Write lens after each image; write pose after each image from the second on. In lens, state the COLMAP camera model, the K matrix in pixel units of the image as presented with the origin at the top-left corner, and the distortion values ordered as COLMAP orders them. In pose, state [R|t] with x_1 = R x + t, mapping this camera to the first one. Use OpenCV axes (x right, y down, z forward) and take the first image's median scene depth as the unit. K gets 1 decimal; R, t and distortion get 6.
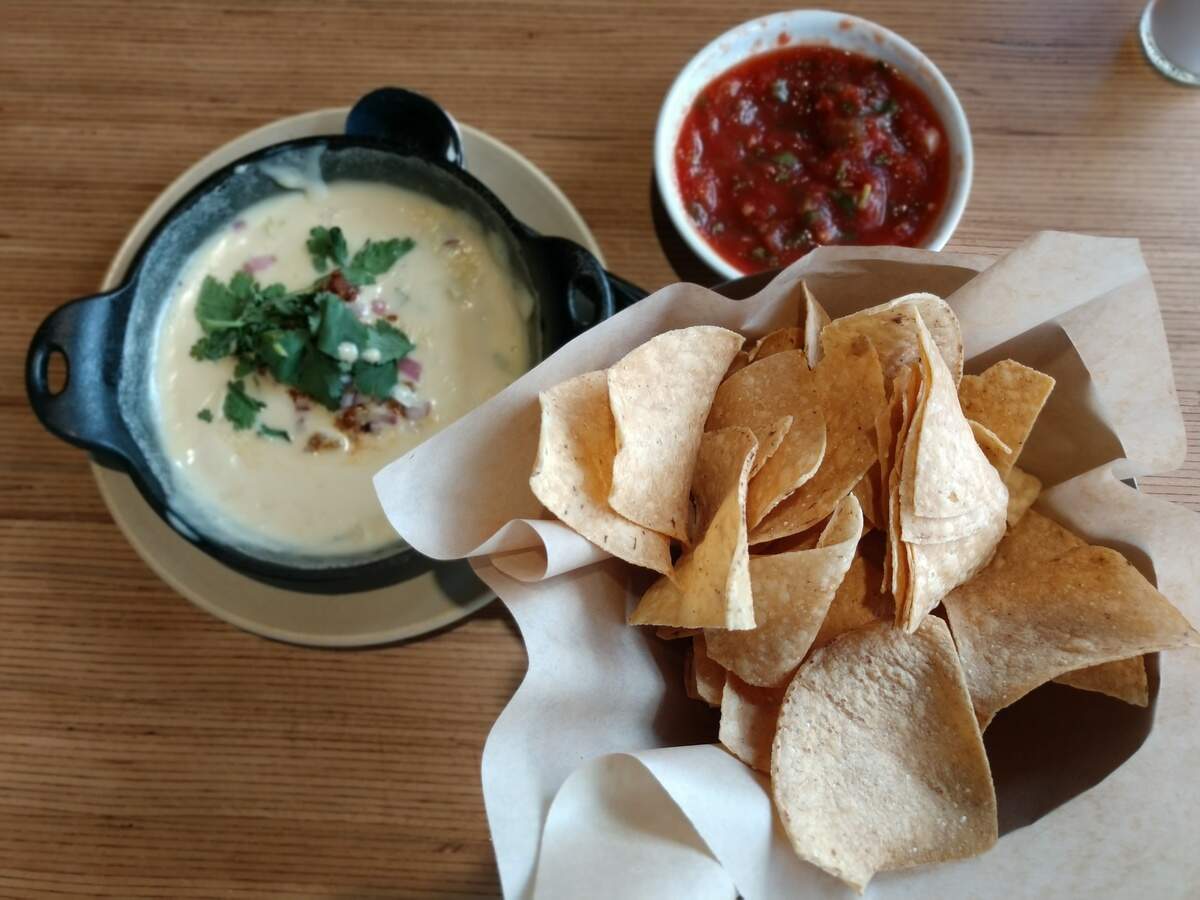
lens RADIAL K [[1001.7, 0, 603.1], [0, 1001.7, 449.4], [0, 0, 1]] dist [-0.014158, 0.020942]
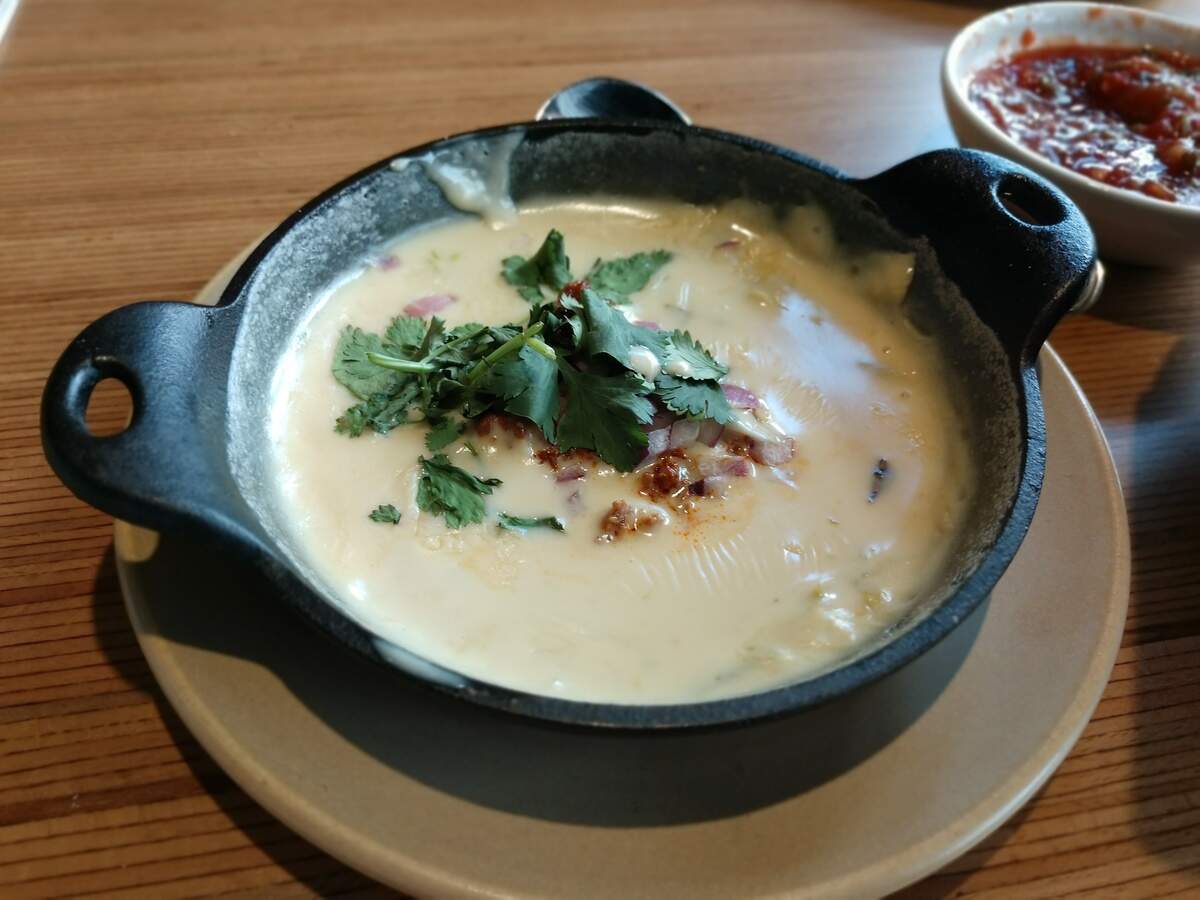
lens RADIAL K [[1001.7, 0, 595.7], [0, 1001.7, 448.7], [0, 0, 1]] dist [-0.014158, 0.020942]
pose [[0.969696, -0.131341, 0.206008, -0.389933], [0.218787, 0.842086, -0.492974, 0.208323], [-0.108729, 0.523107, 0.845303, 0.536095]]
